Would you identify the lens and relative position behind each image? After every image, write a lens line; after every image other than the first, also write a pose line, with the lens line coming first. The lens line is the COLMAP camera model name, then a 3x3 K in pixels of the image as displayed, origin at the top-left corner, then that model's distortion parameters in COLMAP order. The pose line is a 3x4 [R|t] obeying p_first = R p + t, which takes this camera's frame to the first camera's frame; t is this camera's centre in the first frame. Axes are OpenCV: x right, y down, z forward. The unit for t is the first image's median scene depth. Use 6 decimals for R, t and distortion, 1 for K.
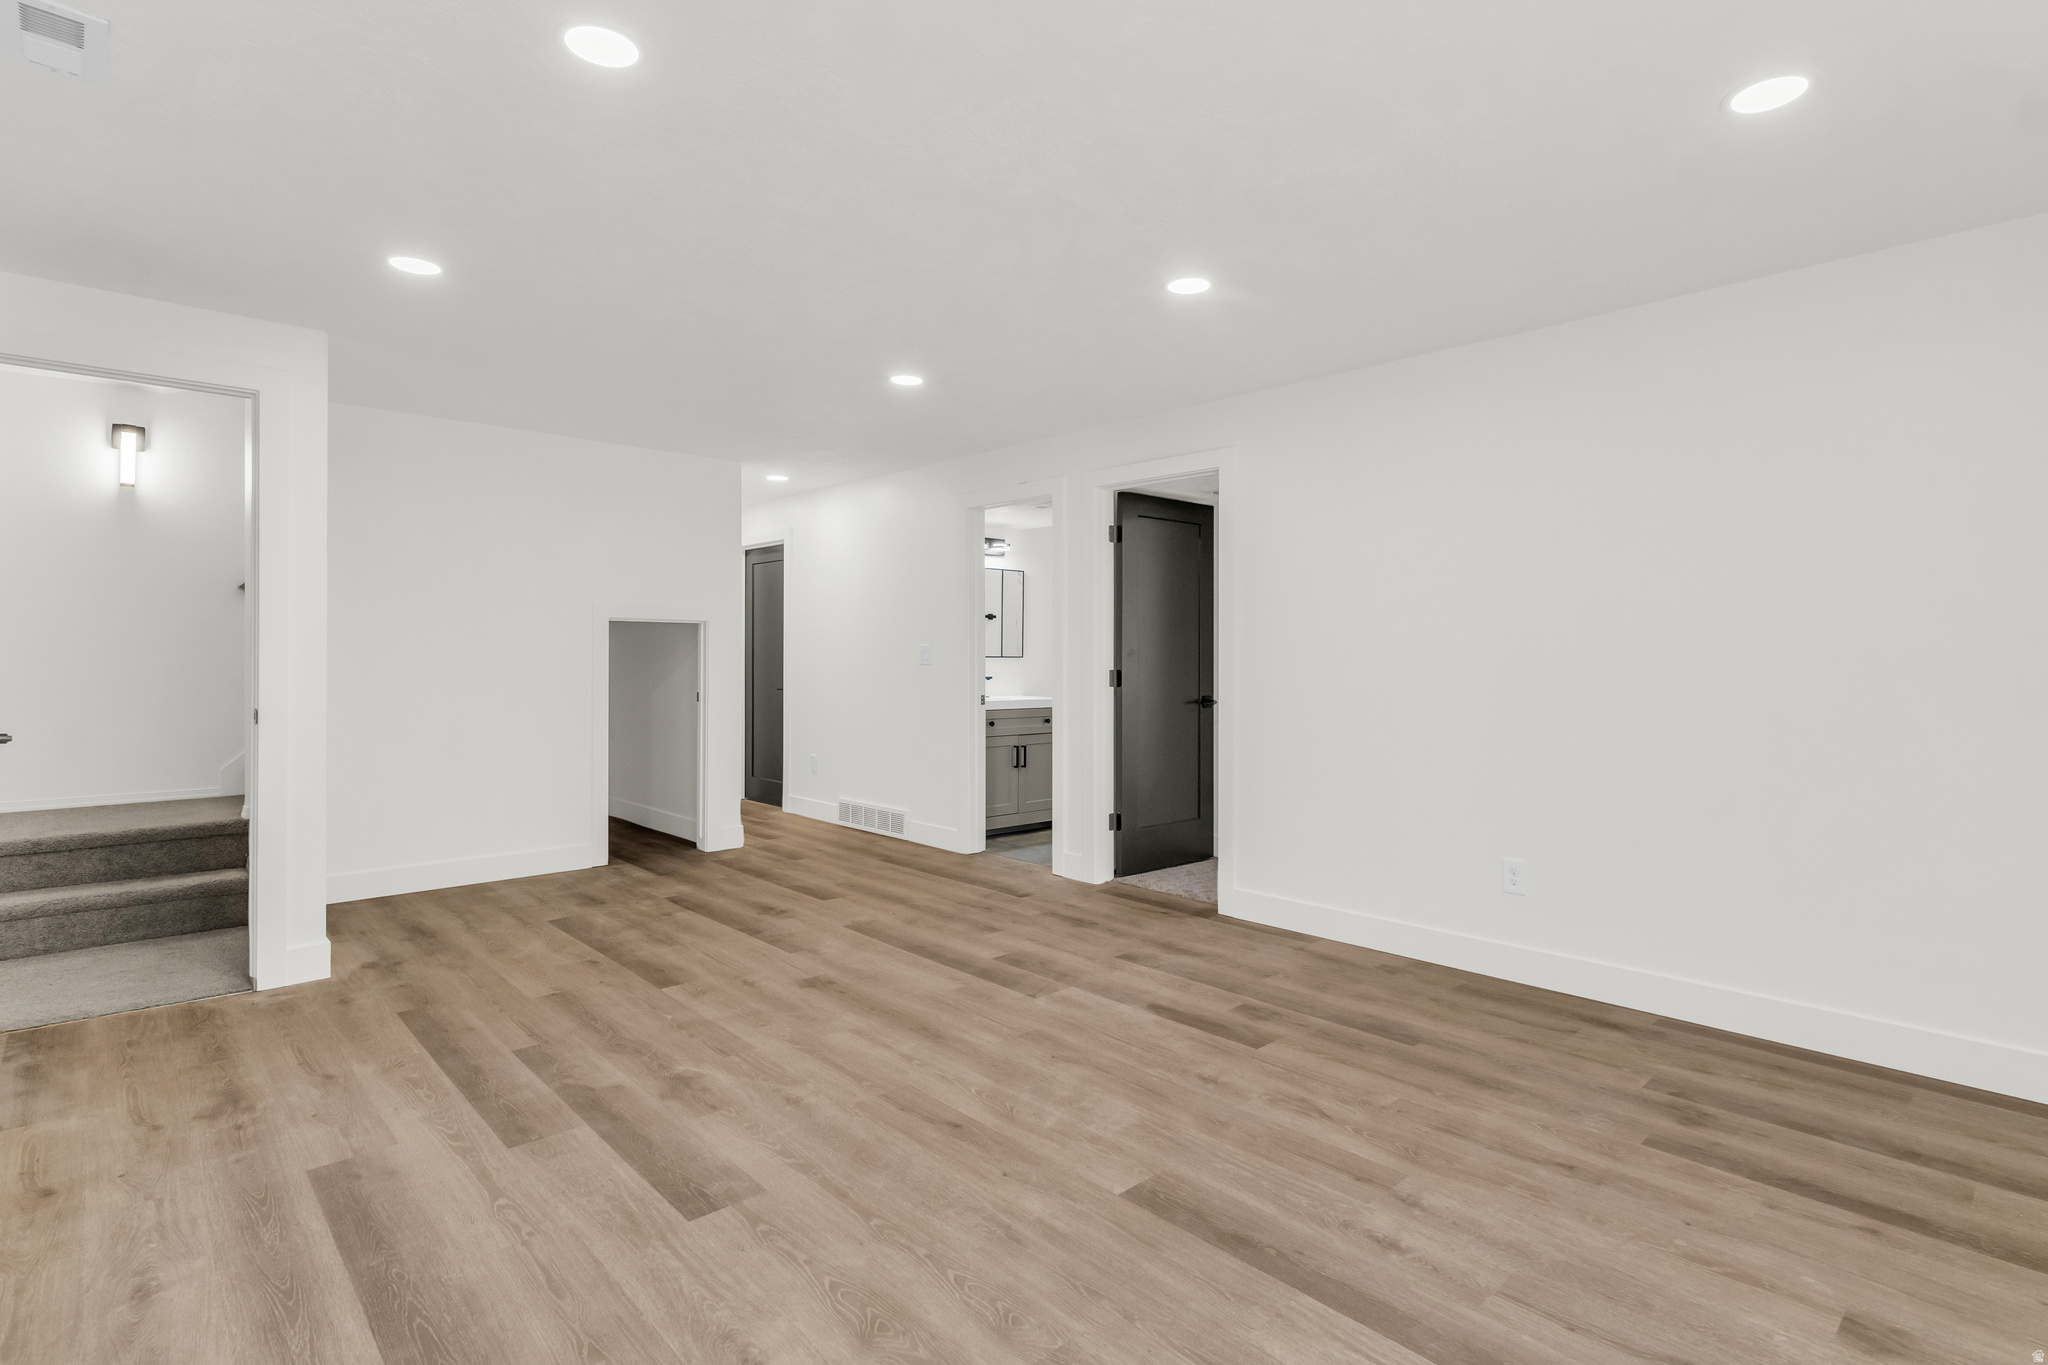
lens RADIAL K [[995.9, 0, 1038.6], [0, 995.9, 668.4], [0, 0, 1]] dist [0.002661, 0.000752]
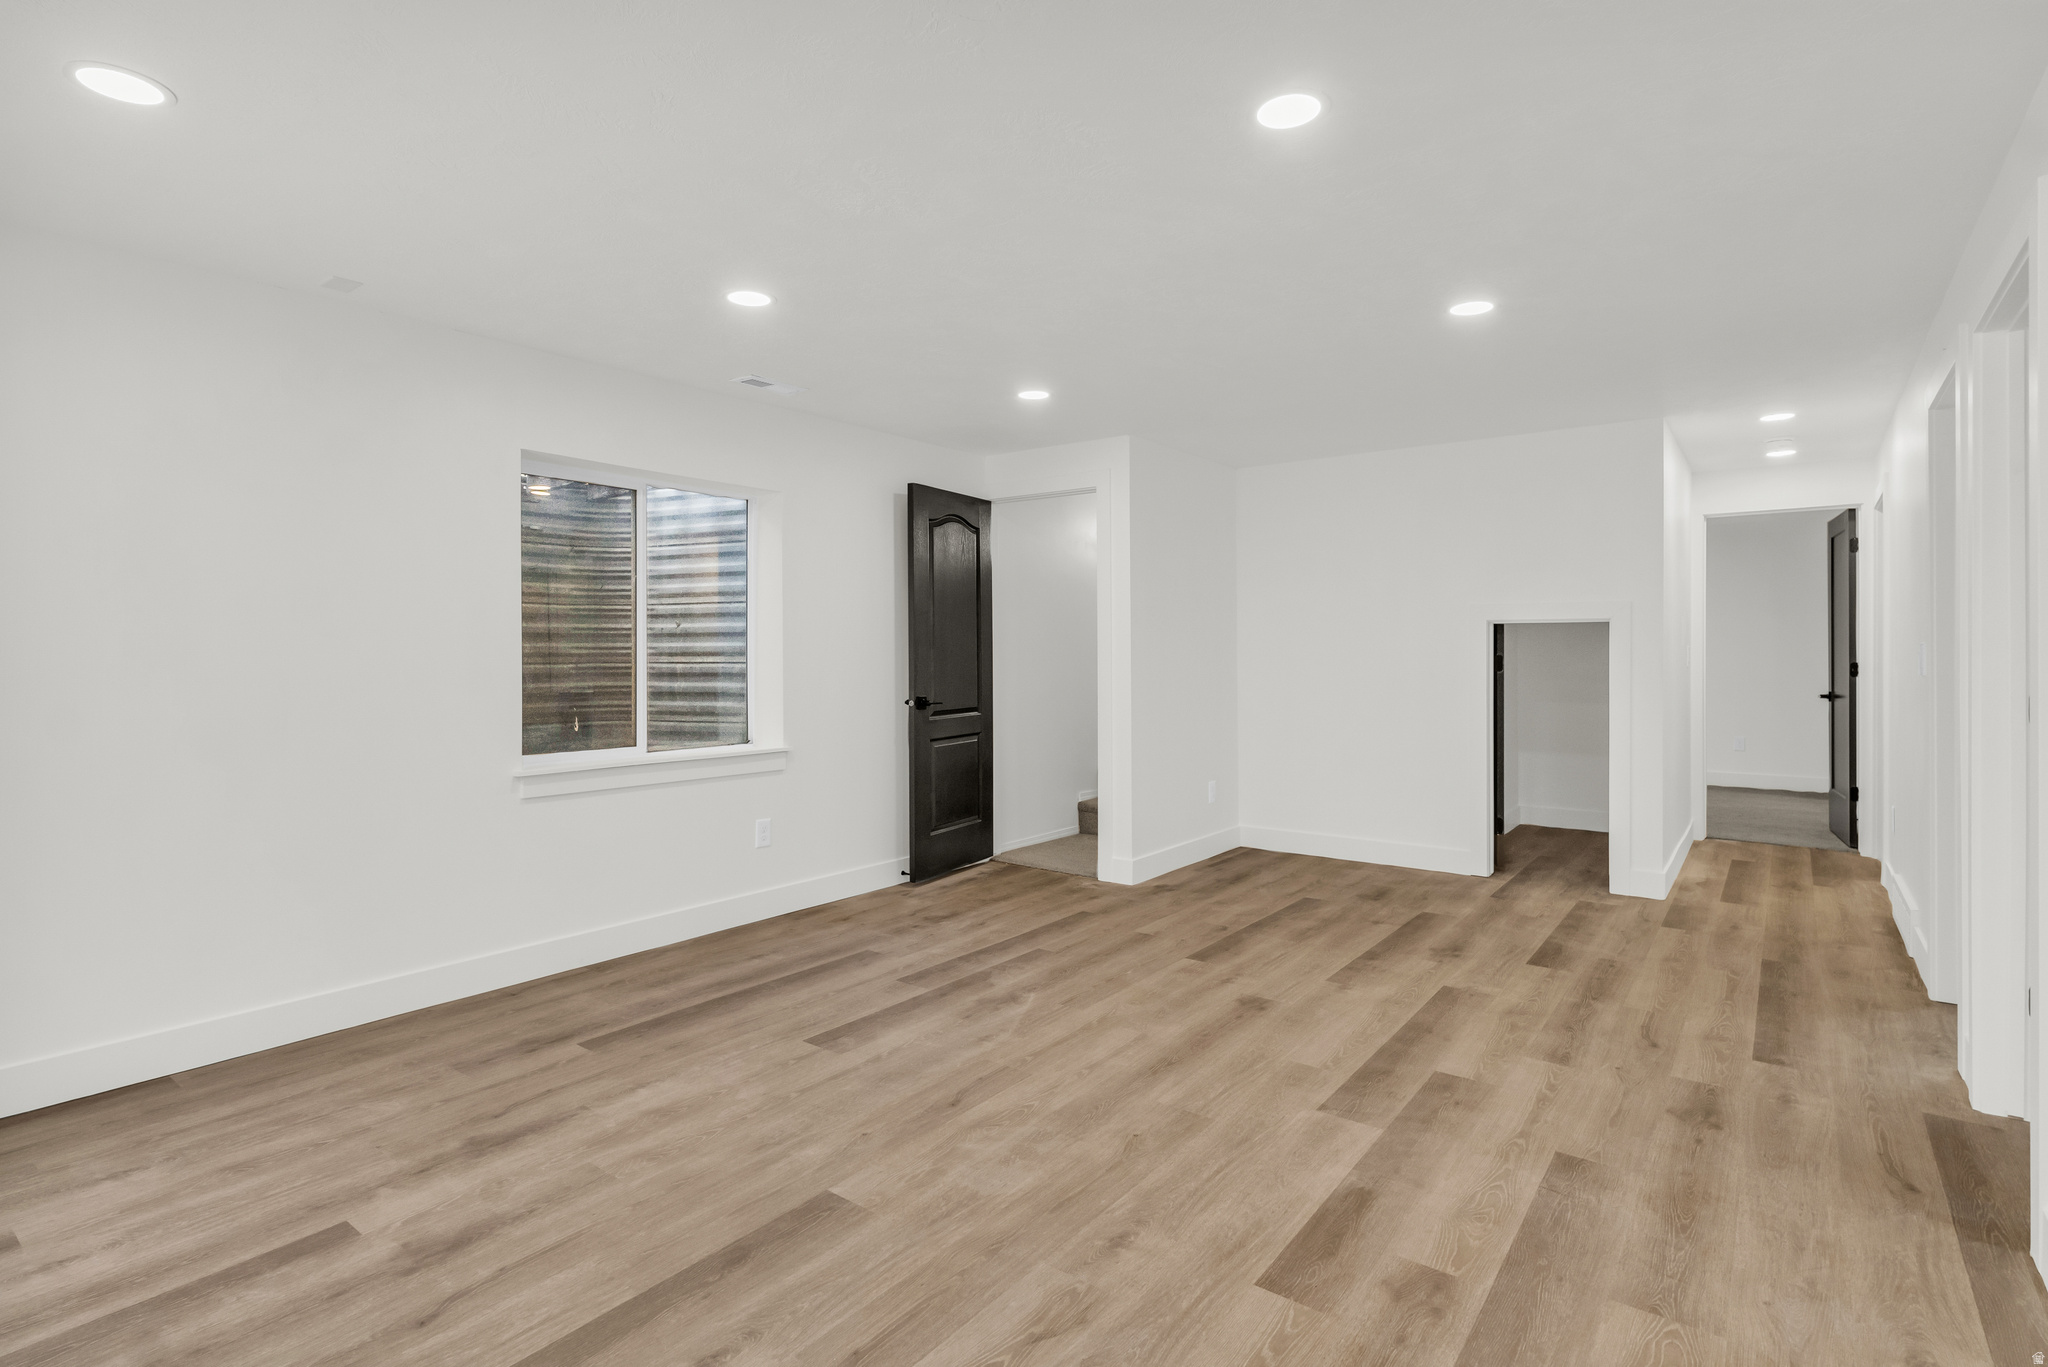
lens RADIAL K [[995.9, 0, 1038.6], [0, 995.9, 669.4], [0, 0, 1]] dist [0.002661, 0.000752]
pose [[0.167926, 0.009012, -0.985758, 0.830530], [-0.007707, 0.999940, 0.007828, -0.014715], [0.985769, 0.006283, 0.167985, 0.764923]]
